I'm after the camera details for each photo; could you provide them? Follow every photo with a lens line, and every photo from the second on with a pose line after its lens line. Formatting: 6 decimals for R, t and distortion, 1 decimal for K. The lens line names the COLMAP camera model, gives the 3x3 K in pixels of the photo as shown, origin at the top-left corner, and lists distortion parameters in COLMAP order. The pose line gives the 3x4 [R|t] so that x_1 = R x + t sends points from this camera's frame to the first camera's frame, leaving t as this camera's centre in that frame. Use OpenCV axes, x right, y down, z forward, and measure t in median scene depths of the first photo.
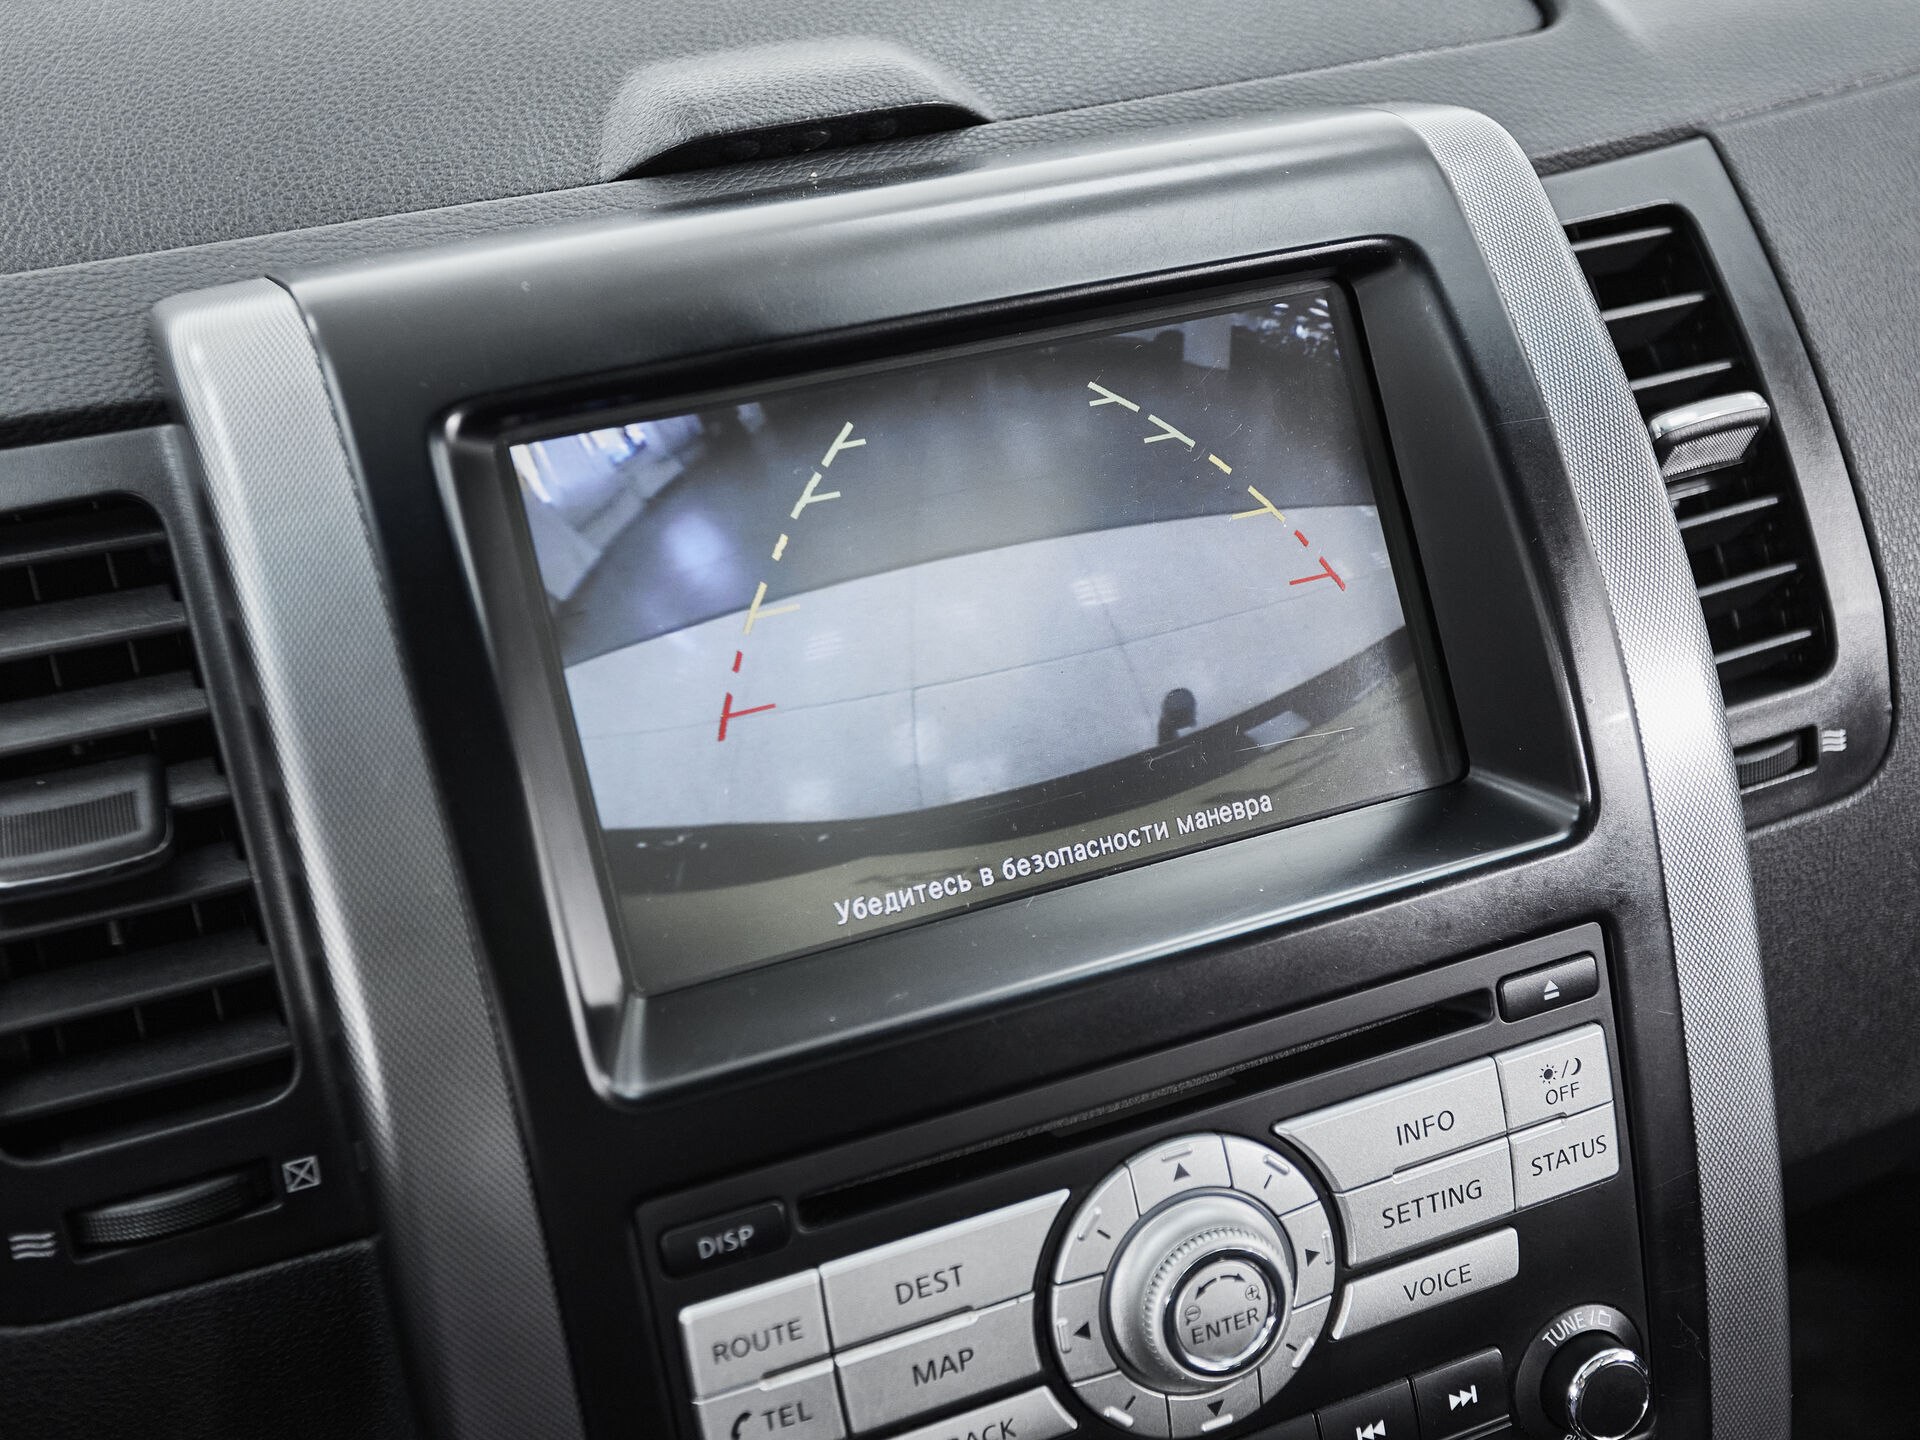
lens RADIAL K [[2360.5, 0, 956.0], [0, 2360.5, 714.7], [0, 0, 1]] dist [0.013089, 0.000000]
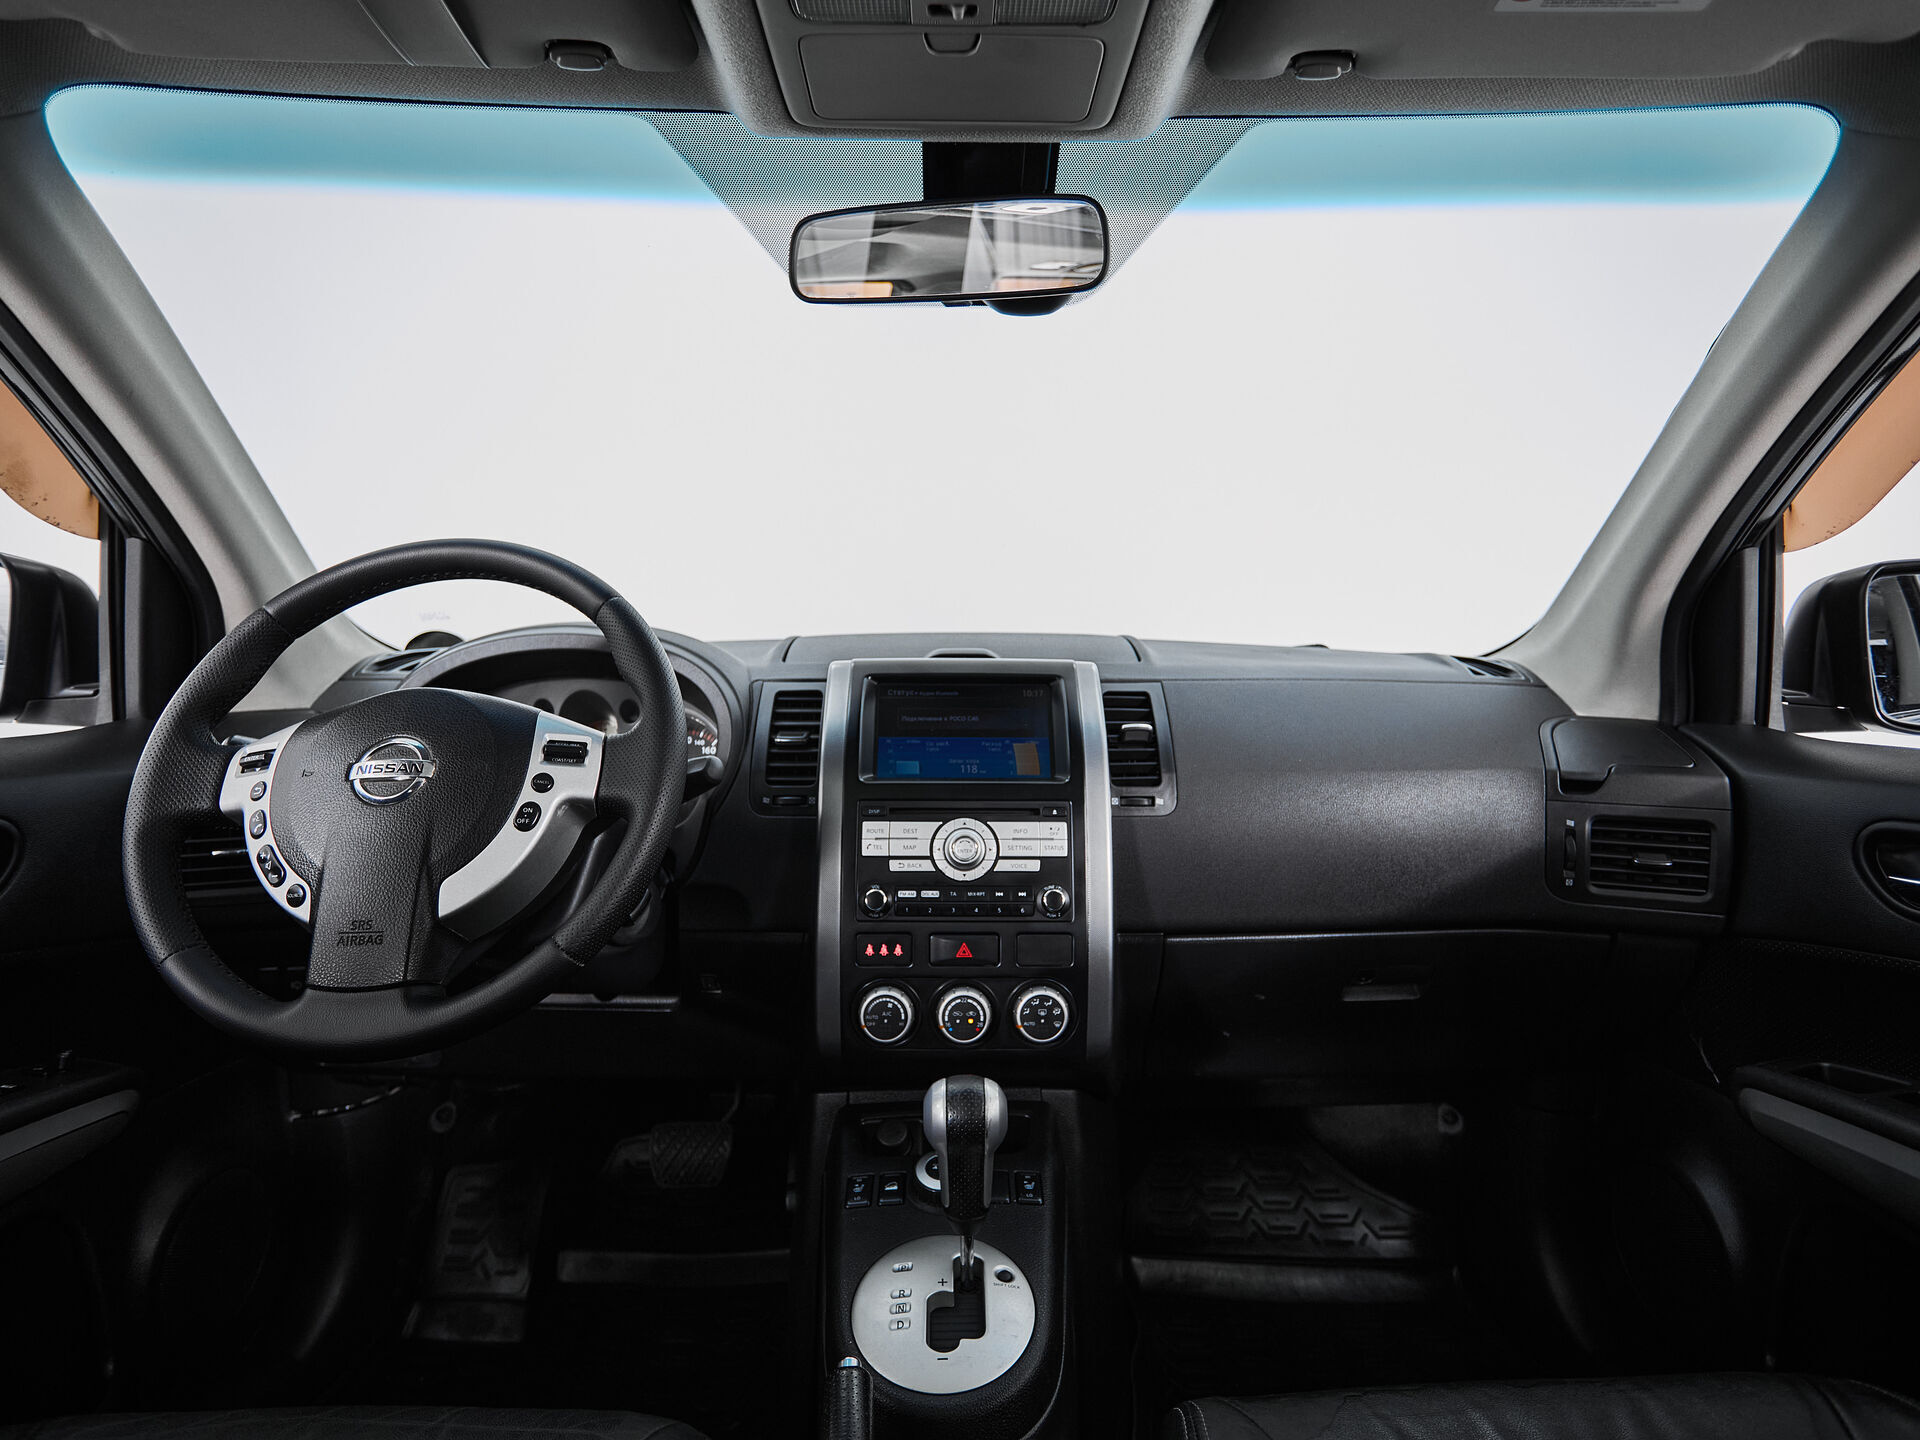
lens RADIAL K [[996.9, 0, 959.3], [0, 996.9, 722.2], [0, 0, 1]] dist [-0.000685, -0.006312]
pose [[0.926110, 0.072439, -0.370235, 0.842708], [-0.219592, 0.901511, -0.372904, 0.781264], [0.306758, 0.426651, 0.850805, -0.895767]]
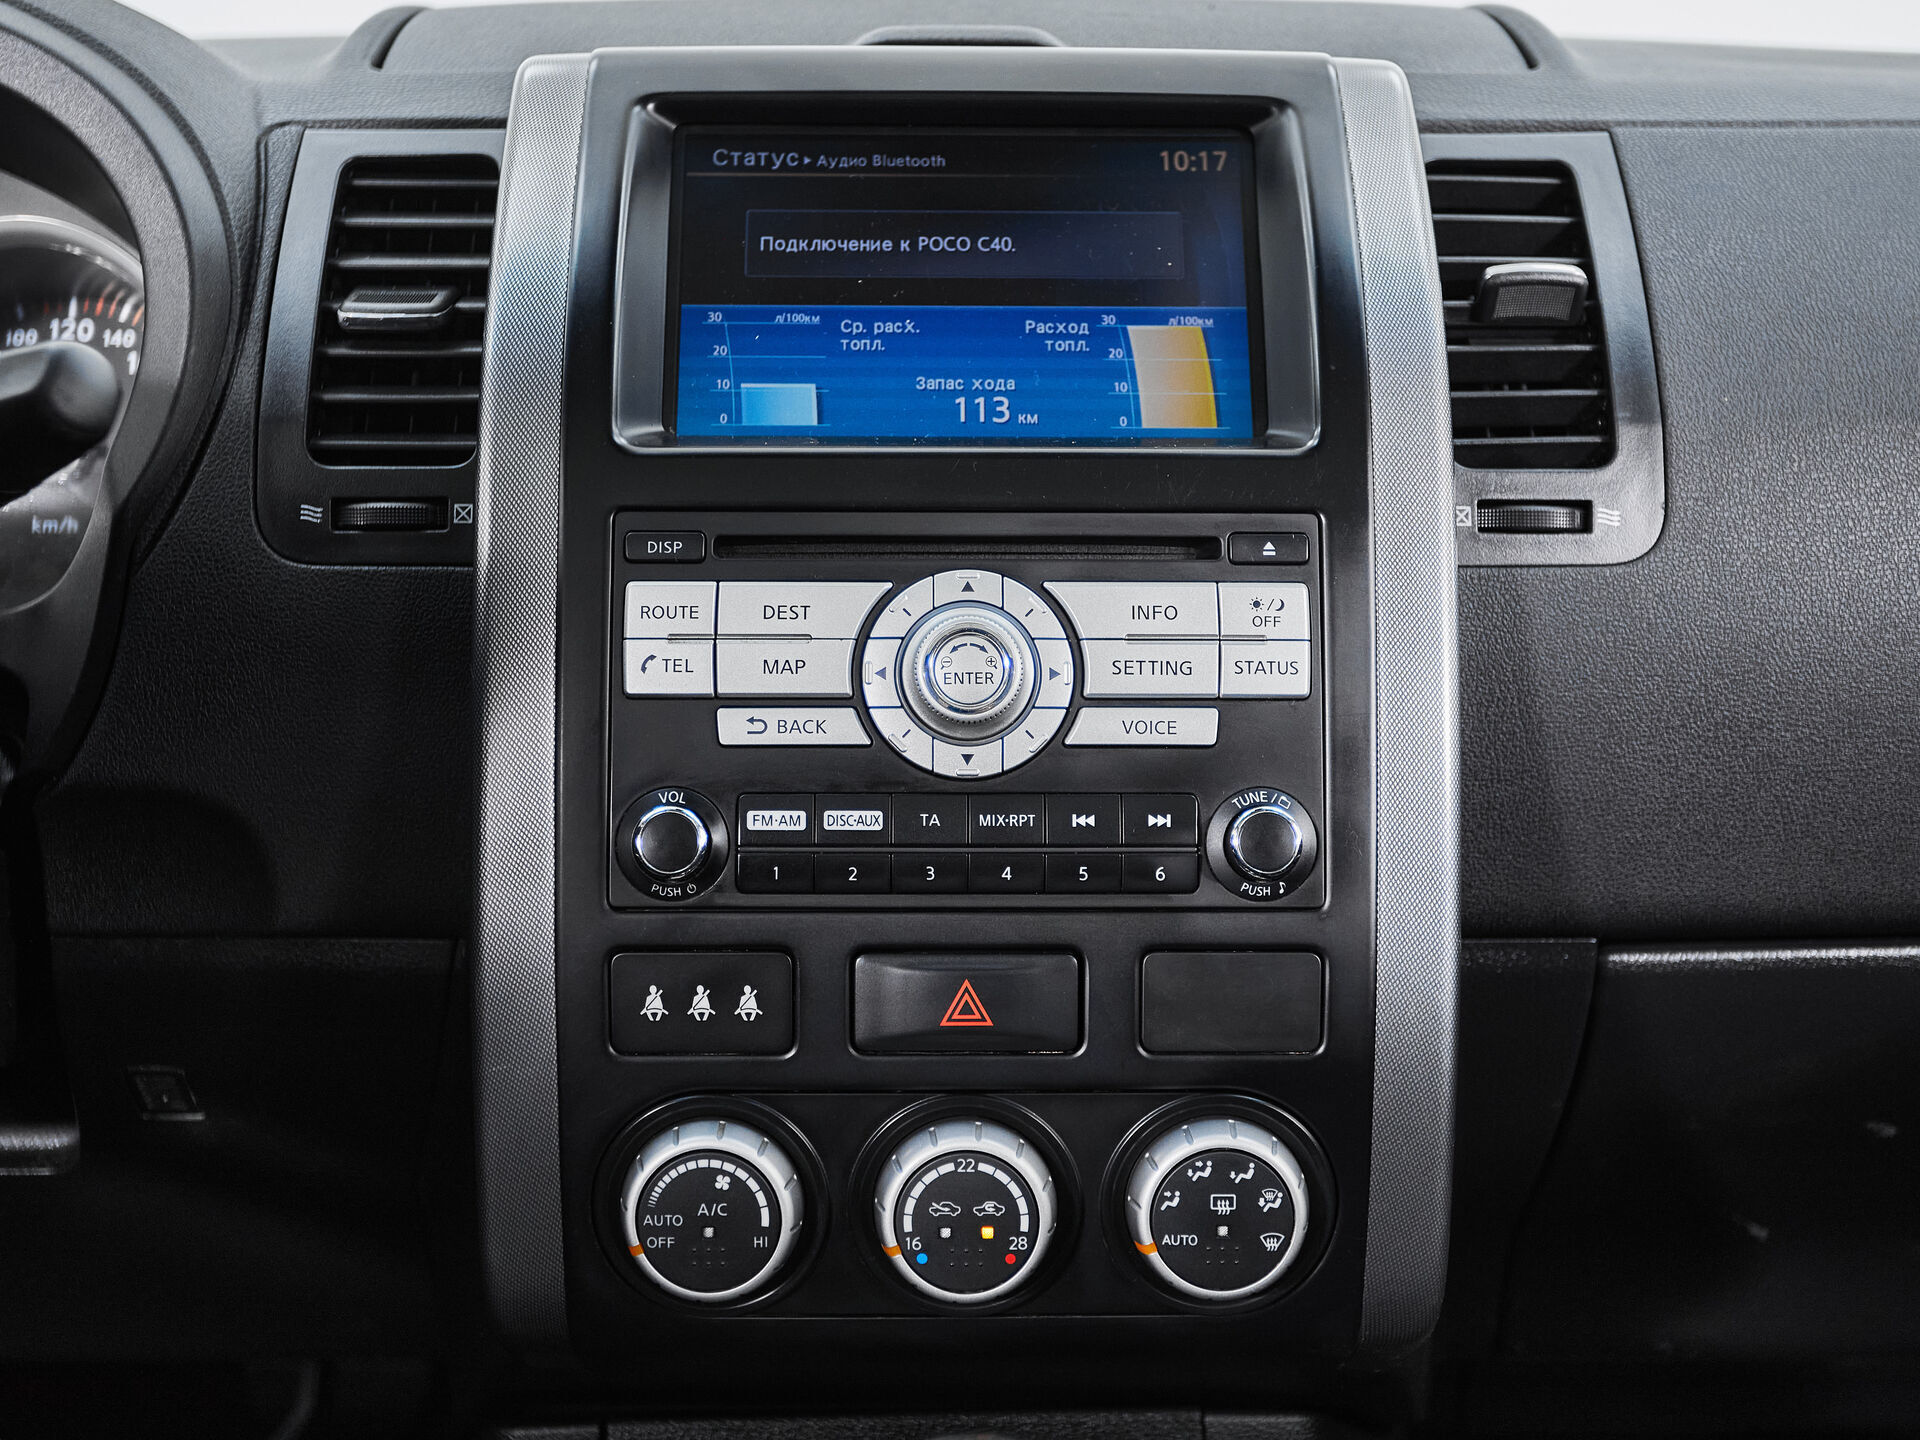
lens RADIAL K [[2434.3, 0, 952.1], [0, 2434.3, 680.0], [0, 0, 1]] dist [0.032608, 0.000000]
pose [[0.928090, 0.117622, -0.353290, 0.630873], [-0.217873, 0.940964, -0.259071, 0.642455], [0.301961, 0.317414, 0.898926, -0.378334]]
